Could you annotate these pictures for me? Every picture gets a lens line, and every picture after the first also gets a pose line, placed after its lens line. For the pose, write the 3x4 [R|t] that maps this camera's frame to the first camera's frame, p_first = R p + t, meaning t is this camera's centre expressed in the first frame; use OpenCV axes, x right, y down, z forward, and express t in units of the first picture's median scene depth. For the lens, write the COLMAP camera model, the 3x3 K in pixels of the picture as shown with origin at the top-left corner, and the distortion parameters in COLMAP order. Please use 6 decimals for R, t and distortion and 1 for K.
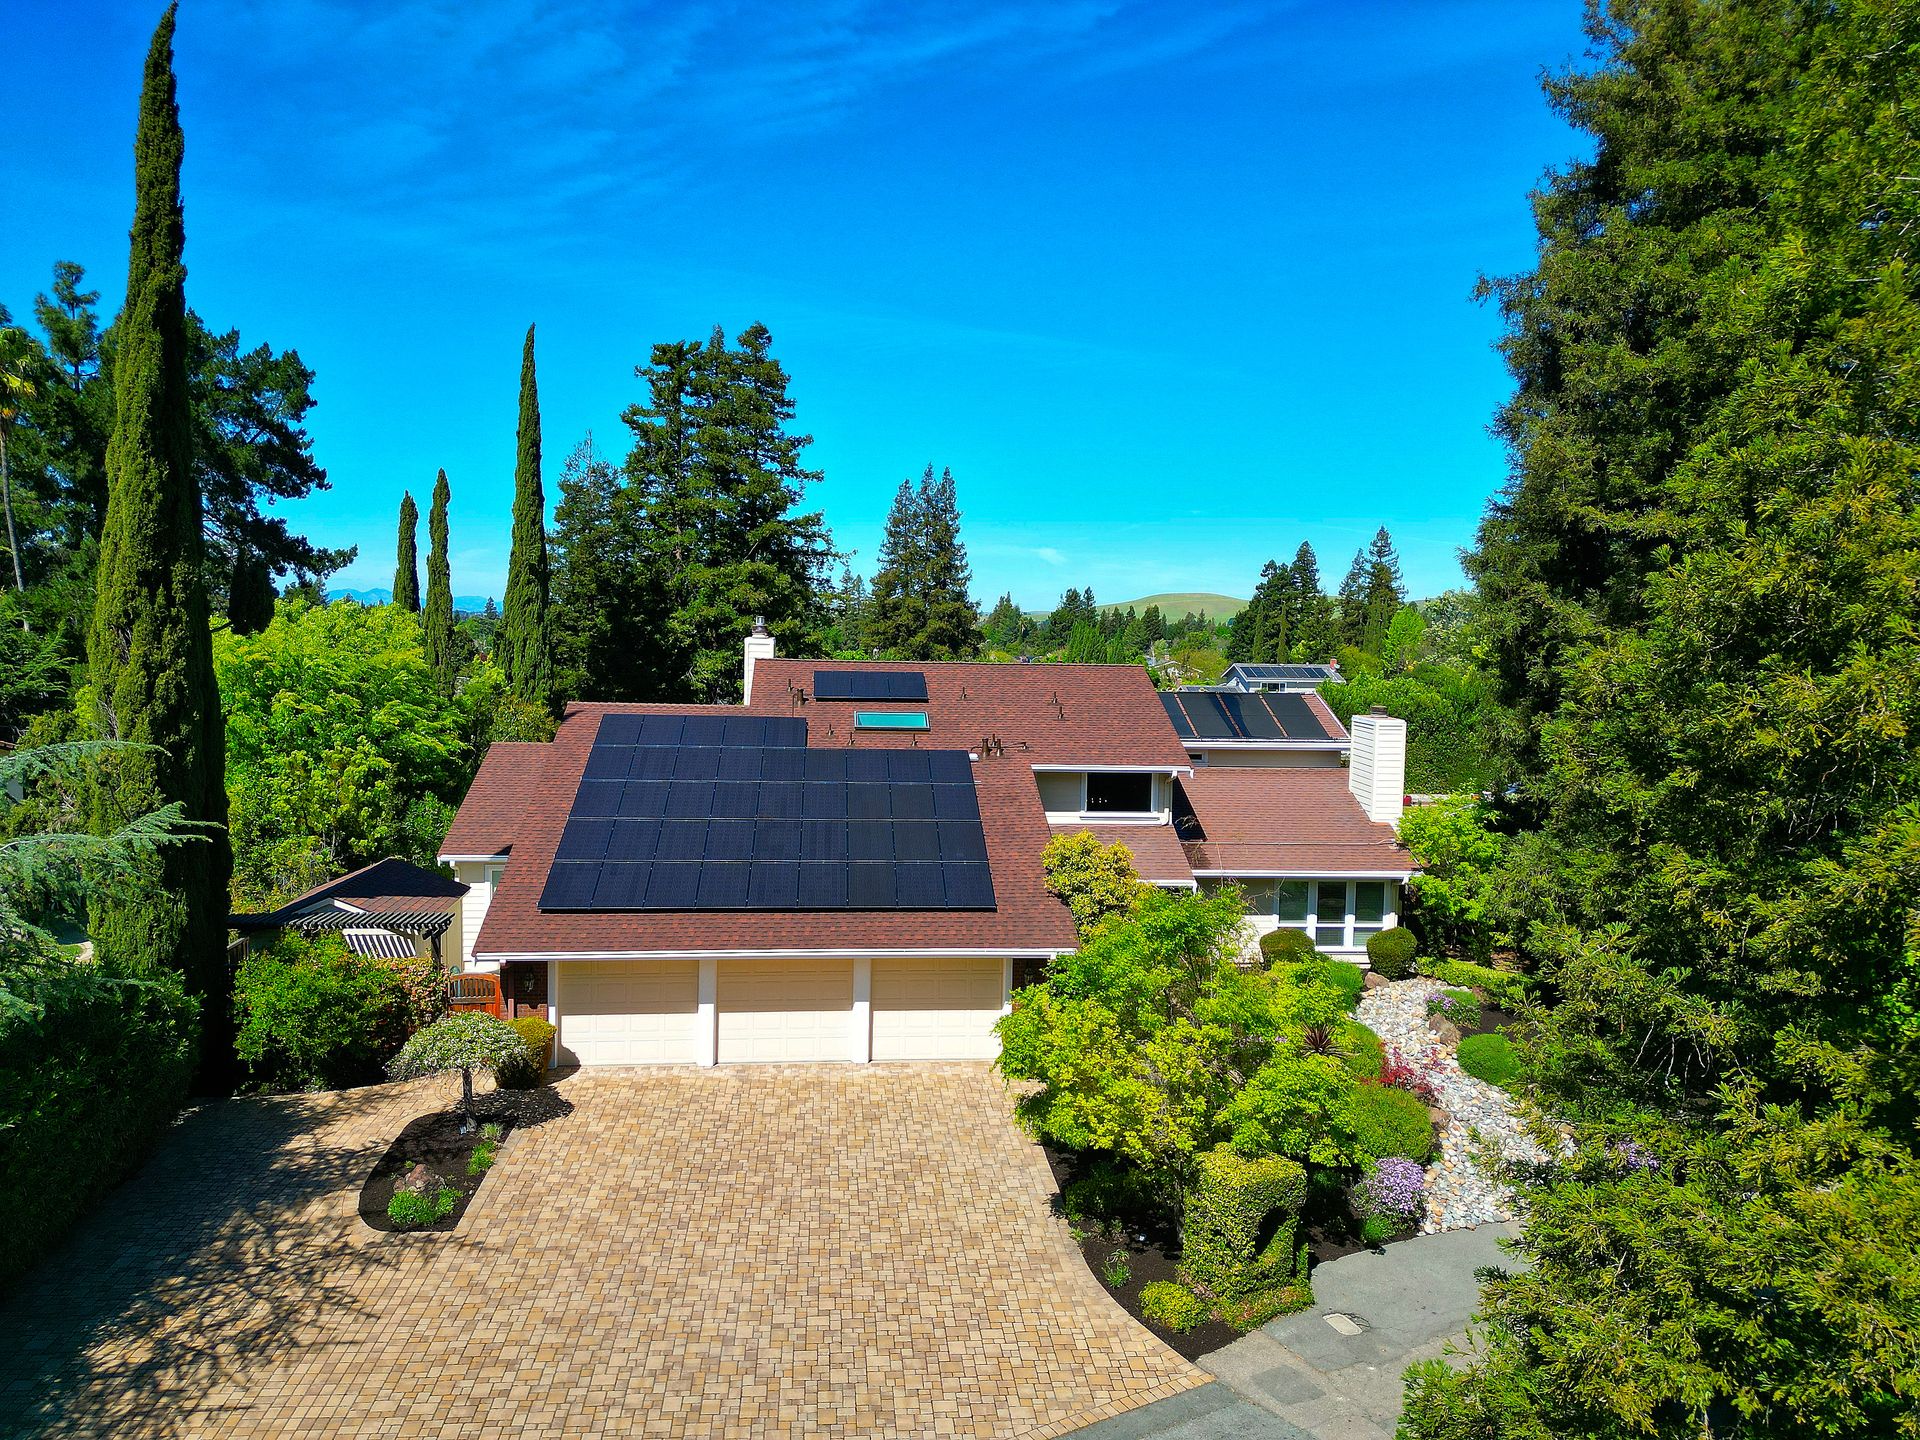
lens RADIAL K [[1397.9, 0, 960.0], [0, 1397.9, 720.0], [0, 0, 1]] dist [0.068181, -0.076560]
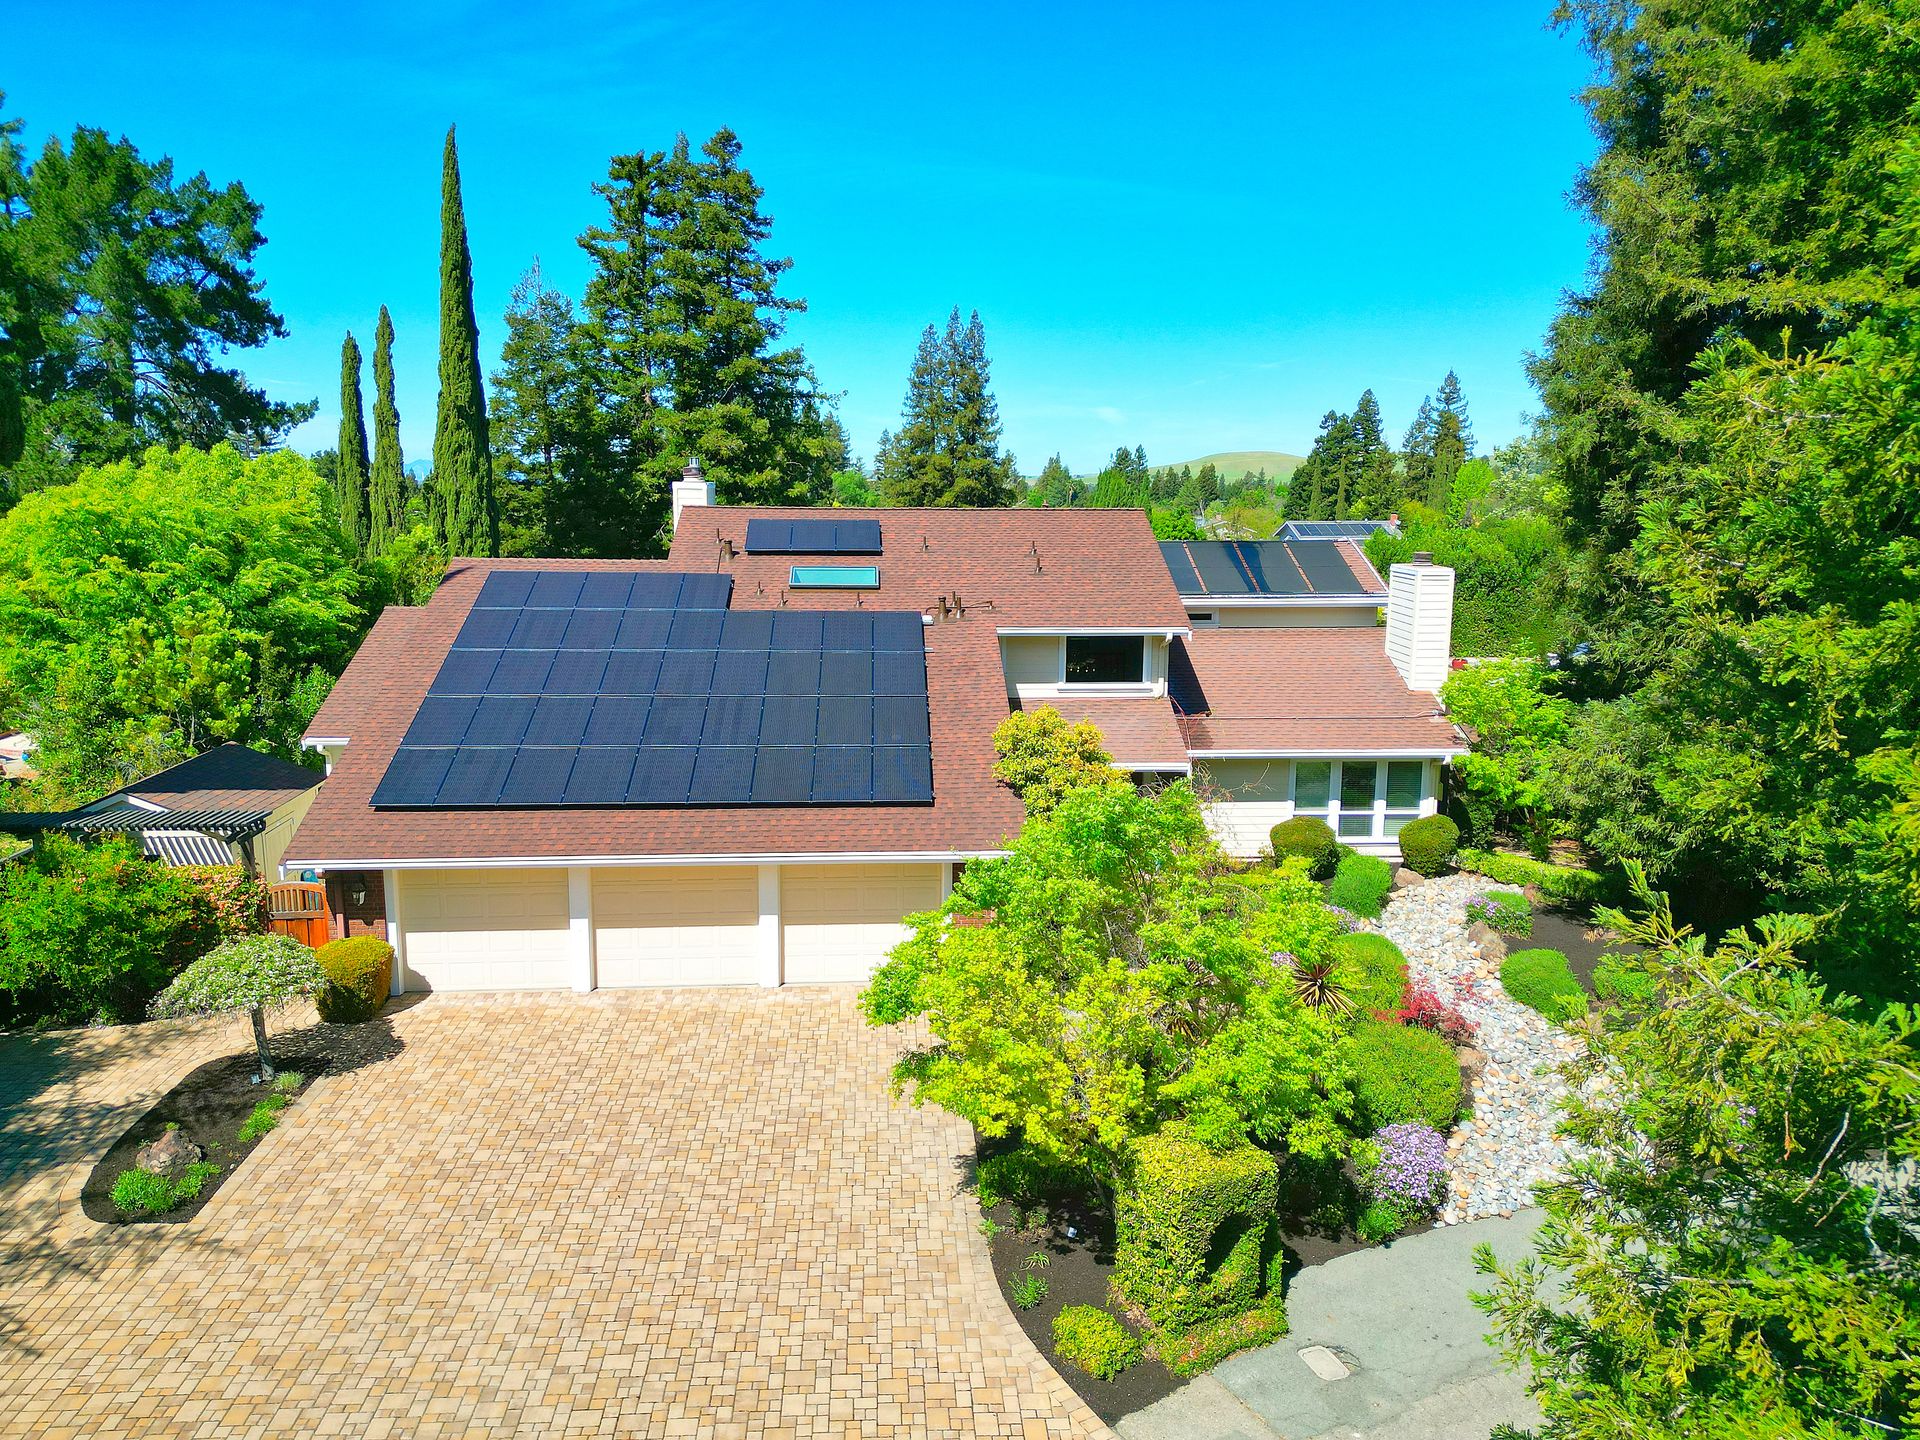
lens RADIAL K [[1418.4, 0, 952.2], [0, 1418.4, 725.1], [0, 0, 1]] dist [0.070261, -0.071690]
pose [[0.999094, -0.007194, -0.041946, 0.063552], [0.011201, 0.995309, 0.096095, 0.008938], [0.041058, -0.096478, 0.994488, 0.157181]]
